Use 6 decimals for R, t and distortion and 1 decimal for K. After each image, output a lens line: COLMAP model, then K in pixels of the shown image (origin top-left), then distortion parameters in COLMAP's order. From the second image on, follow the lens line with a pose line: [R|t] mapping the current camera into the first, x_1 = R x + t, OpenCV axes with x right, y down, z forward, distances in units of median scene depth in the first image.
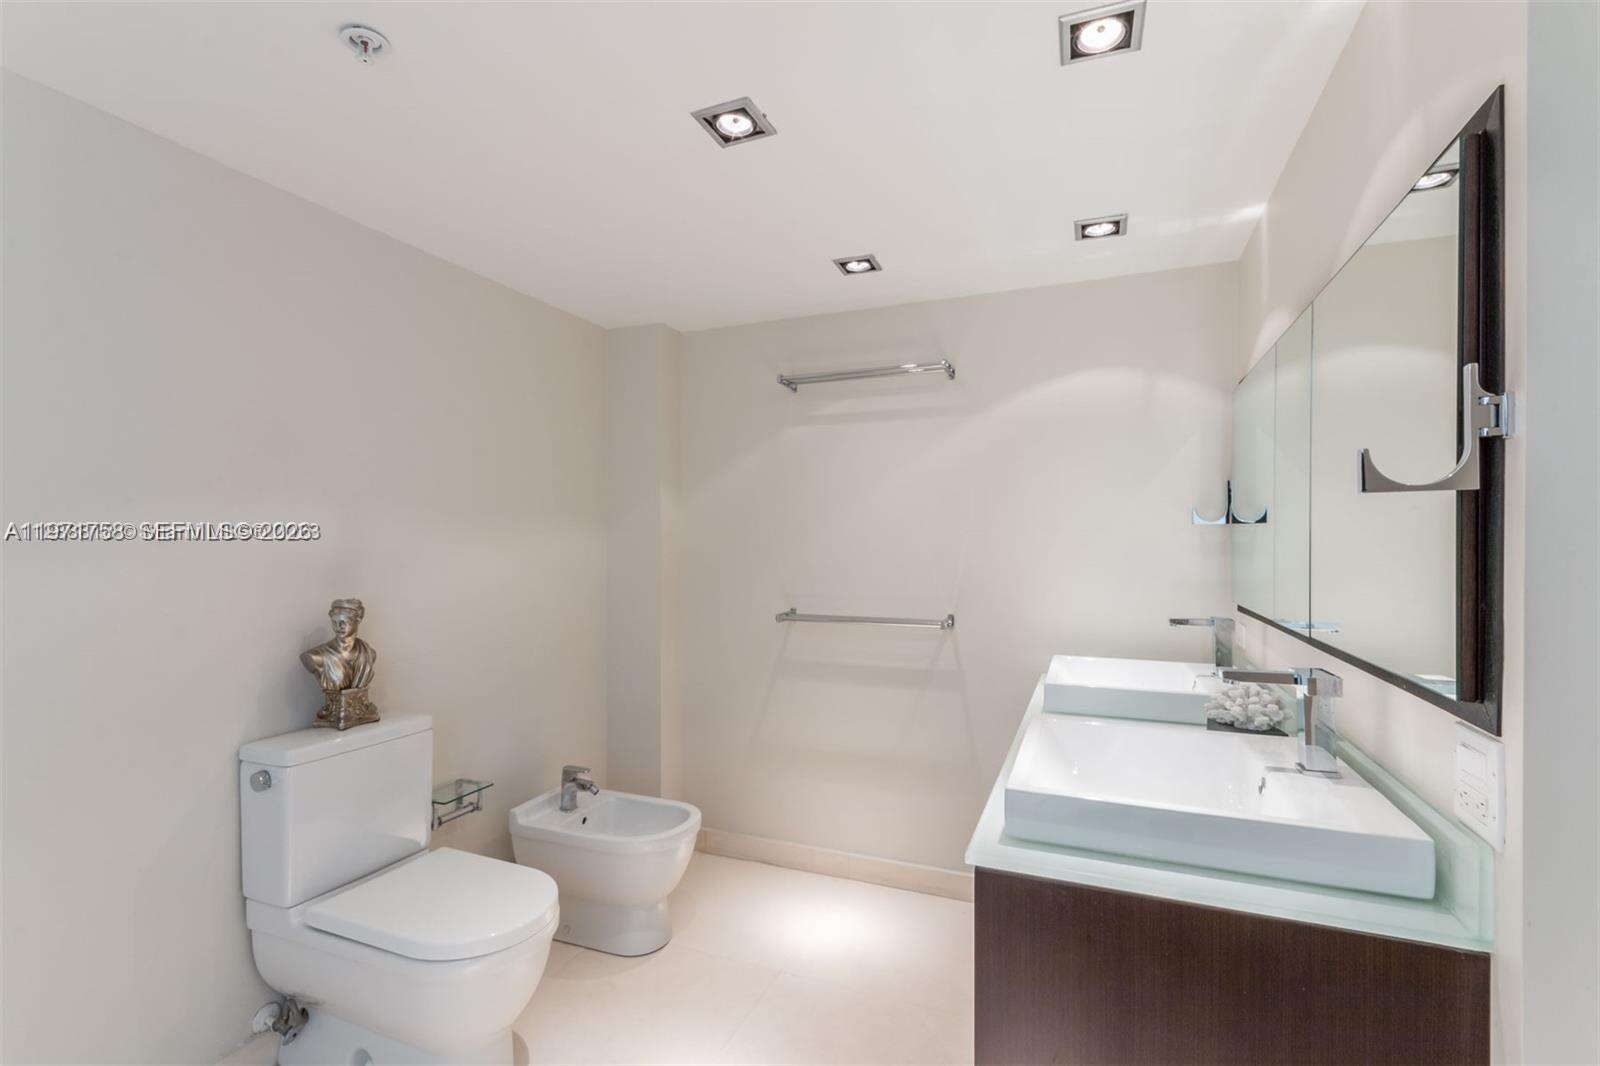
lens RADIAL K [[721.2, 0, 797.2], [0, 721.2, 545.6], [0, 0, 1]] dist [-0.002870, -0.000304]
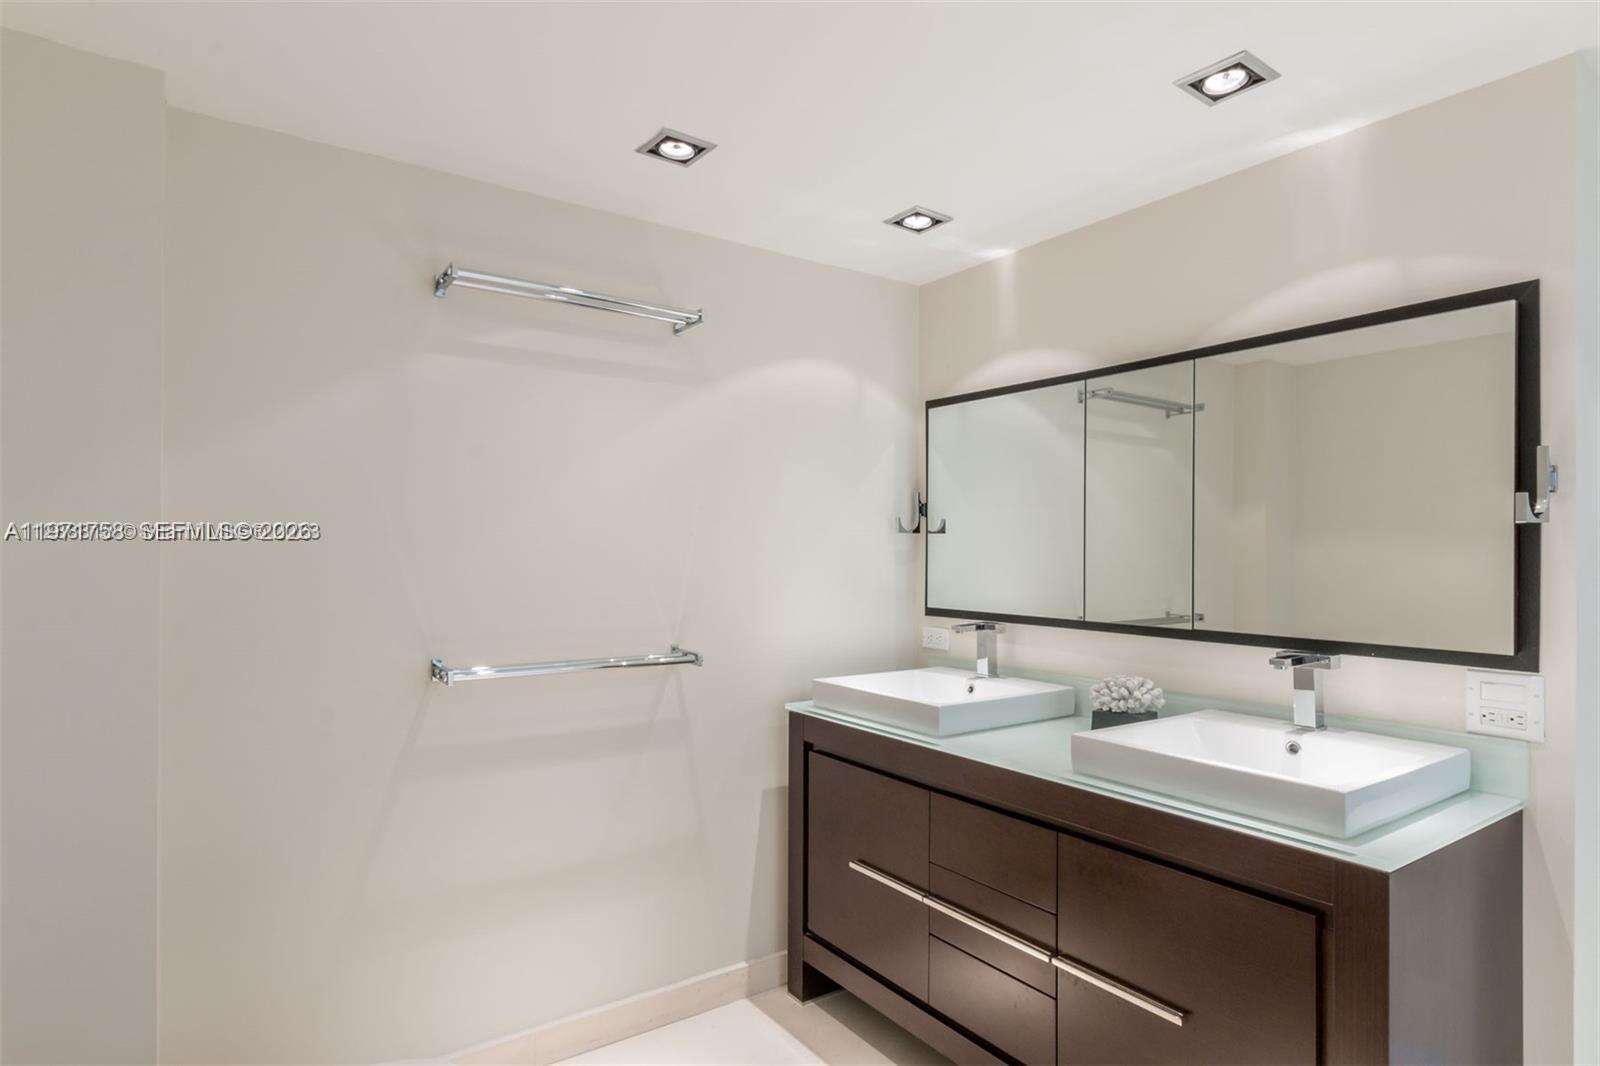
lens RADIAL K [[873.6, 0, 788.7], [0, 873.6, 534.4], [0, 0, 1]] dist [-0.003329, -0.000159]
pose [[0.554980, 0.017836, 0.831672, -0.542156], [-0.002137, 0.999797, -0.020015, -0.002210], [-0.831861, 0.009331, 0.554906, 0.436471]]
